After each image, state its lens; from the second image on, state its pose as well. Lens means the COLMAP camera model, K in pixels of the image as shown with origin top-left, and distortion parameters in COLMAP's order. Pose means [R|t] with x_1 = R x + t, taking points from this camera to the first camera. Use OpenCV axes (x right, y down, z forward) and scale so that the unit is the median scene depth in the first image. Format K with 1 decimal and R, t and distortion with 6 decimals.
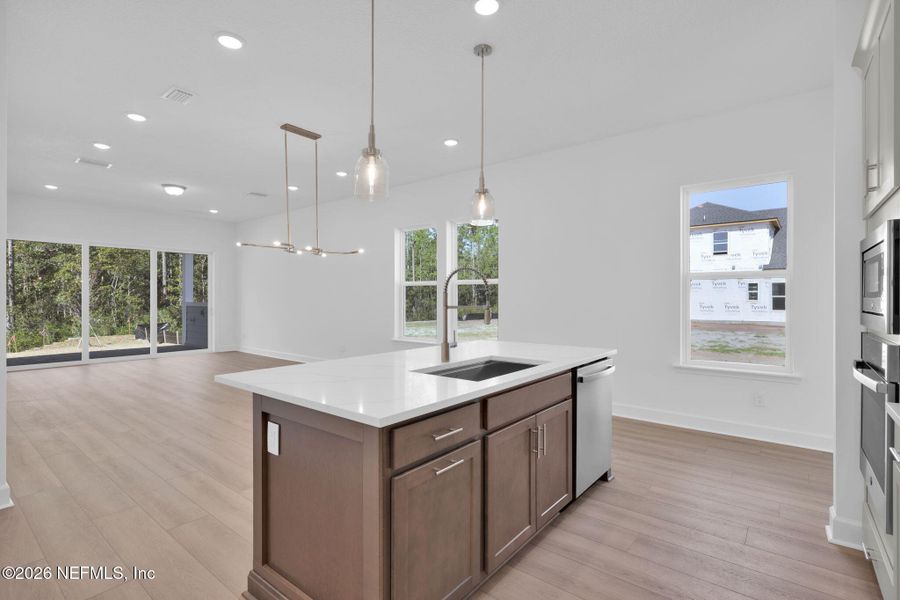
lens RADIAL K [[421.5, 0, 451.8], [0, 421.5, 301.9], [0, 0, 1]] dist [0.001855, 0.000161]
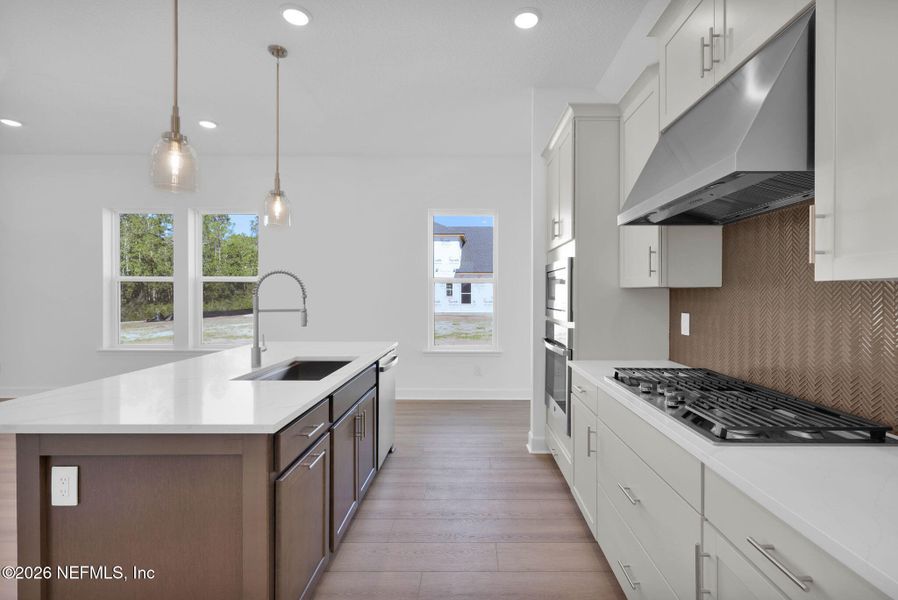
lens RADIAL K [[420.6, 0, 450.8], [0, 420.6, 301.9], [0, 0, 1]] dist [0.001855, 0.000161]
pose [[0.787276, -0.011706, 0.616489, -0.268956], [0.002760, 0.999877, 0.015462, -0.023202], [-0.616594, -0.010472, 0.787212, -0.046442]]
